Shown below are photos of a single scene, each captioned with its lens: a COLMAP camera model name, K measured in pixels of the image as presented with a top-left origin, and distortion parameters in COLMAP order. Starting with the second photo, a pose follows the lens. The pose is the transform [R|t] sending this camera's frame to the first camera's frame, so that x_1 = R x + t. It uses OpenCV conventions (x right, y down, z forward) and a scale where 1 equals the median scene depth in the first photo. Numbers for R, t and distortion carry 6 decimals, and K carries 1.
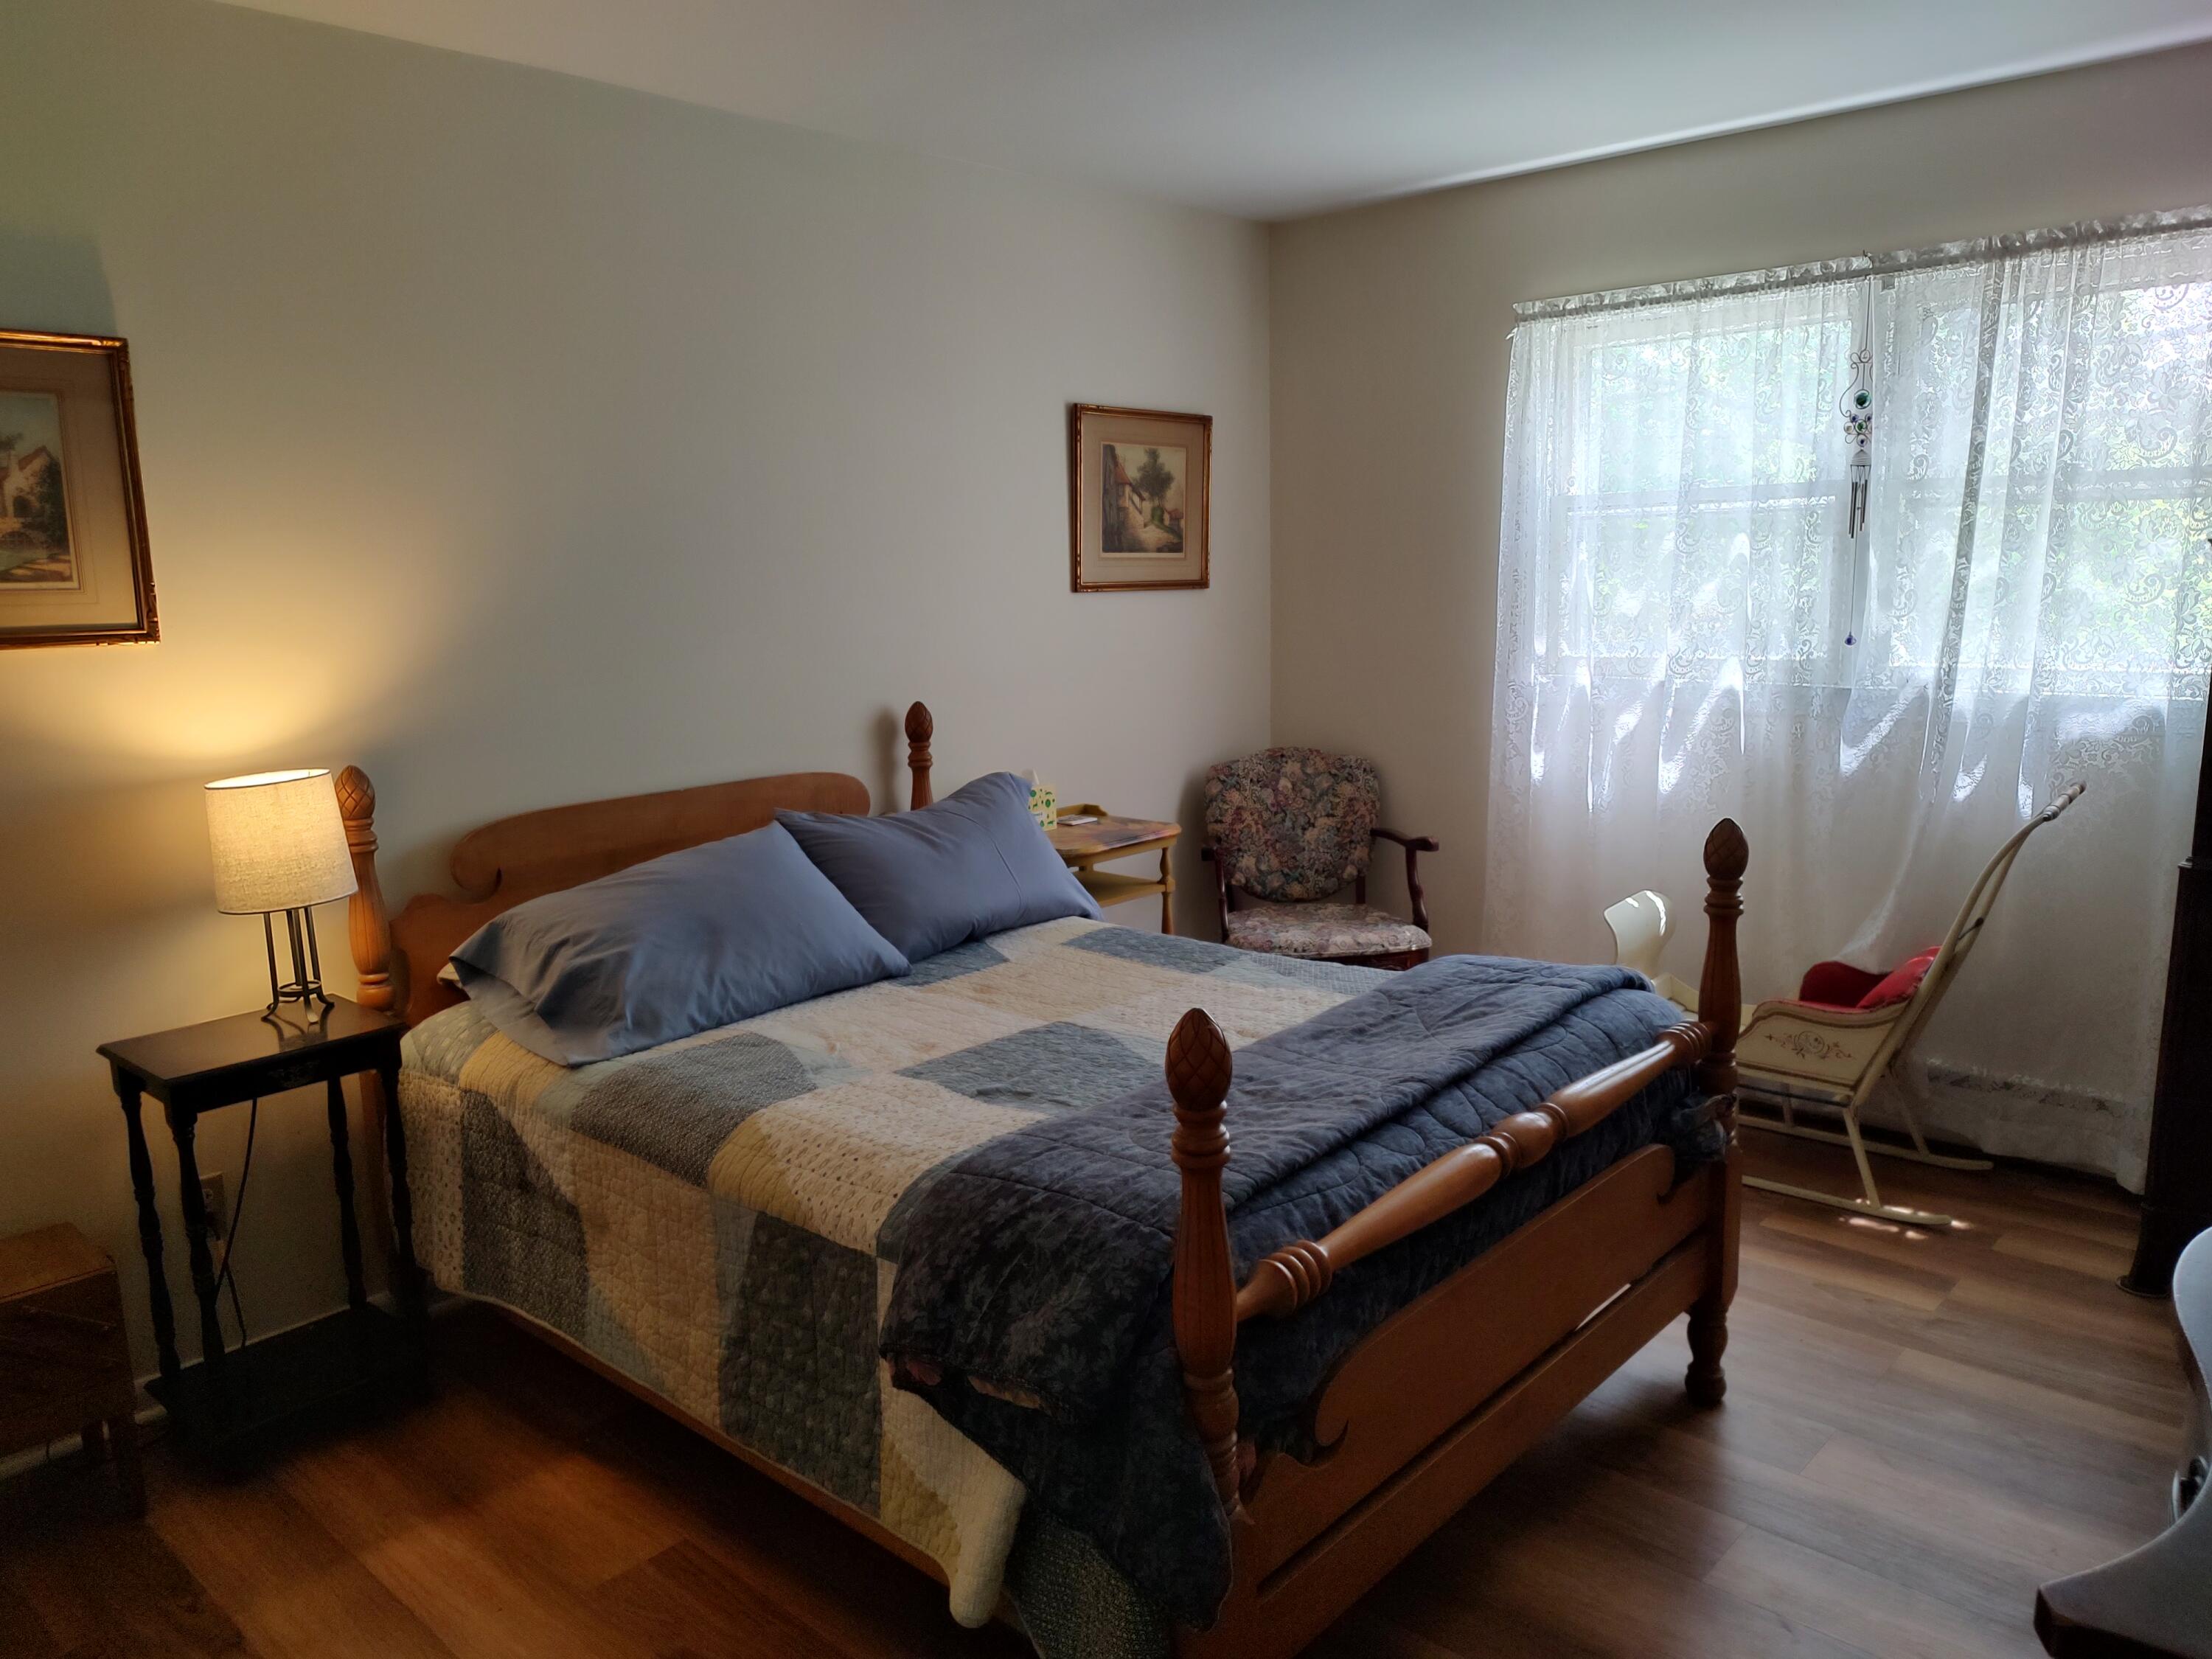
lens RADIAL K [[1553.8, 0, 1106.0], [0, 1553.8, 829.5], [0, 0, 1]] dist [0.041904, -0.054083]
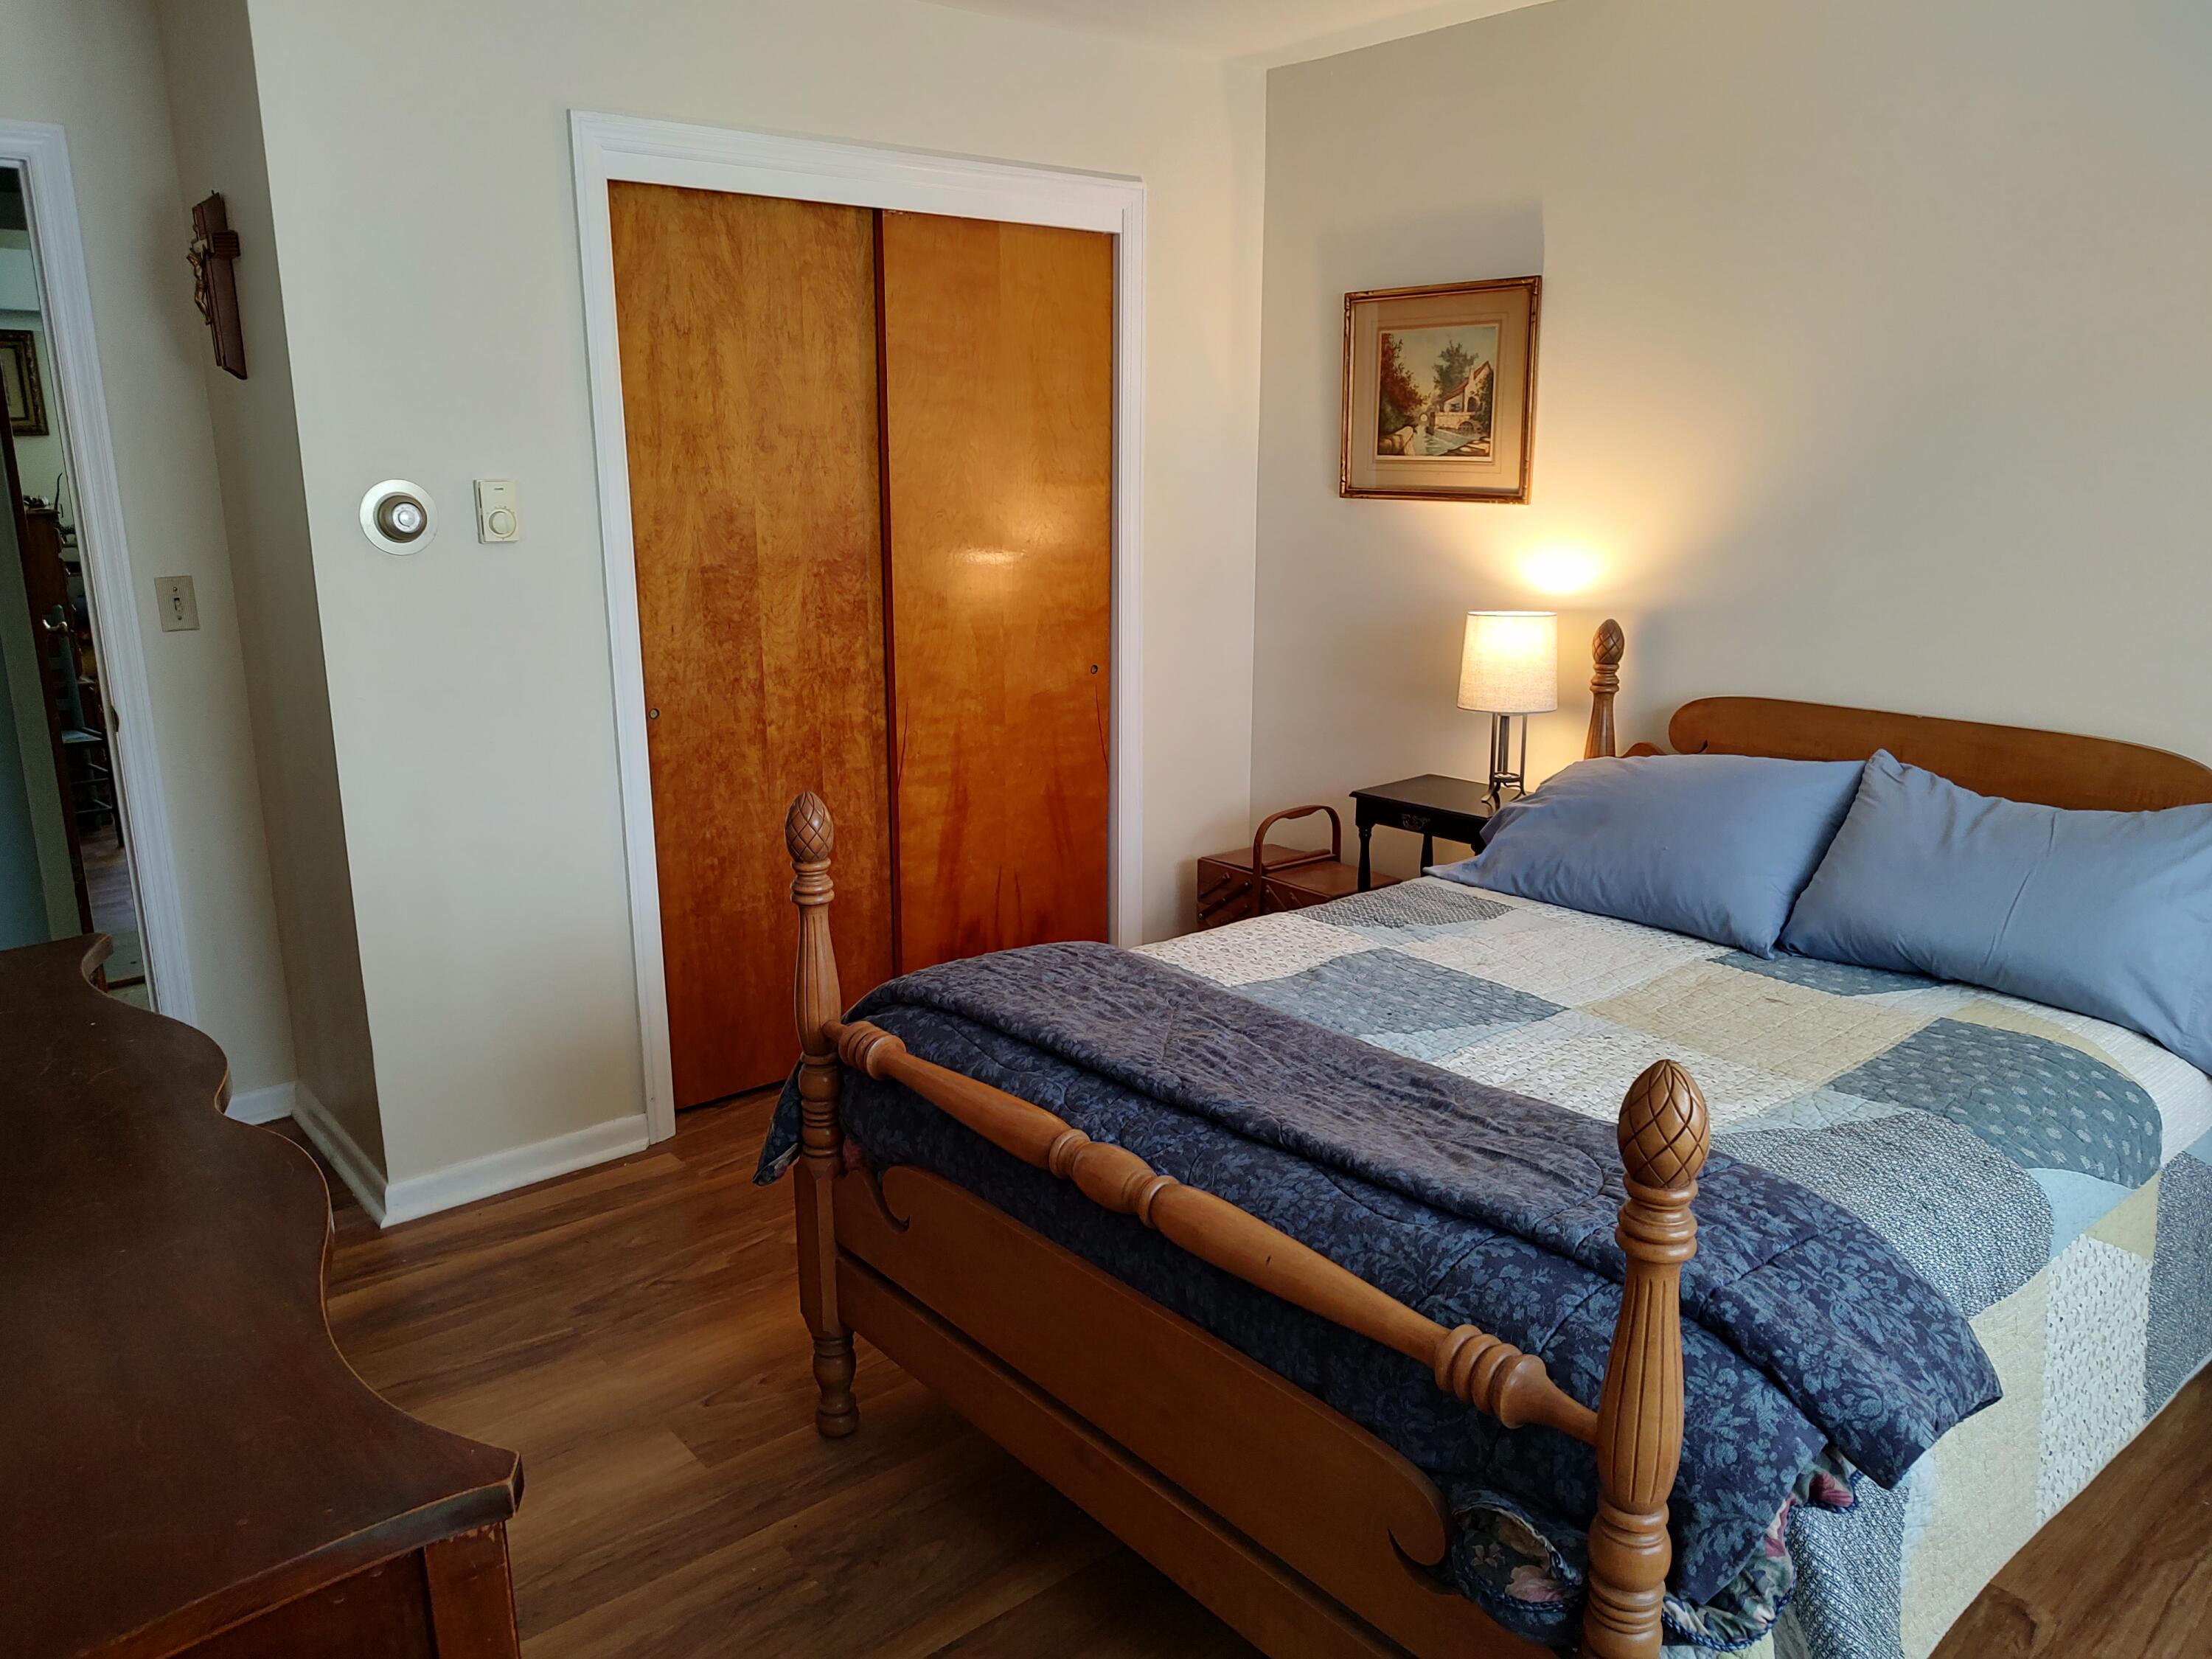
lens RADIAL K [[1553.8, 0, 1106.0], [0, 1553.8, 829.5], [0, 0, 1]] dist [0.041904, -0.054083]
pose [[-0.133712, 0.254323, -0.957831, 0.847673], [-0.168113, 0.946682, 0.274830, -0.171564], [0.976657, 0.197772, -0.083828, 0.856526]]
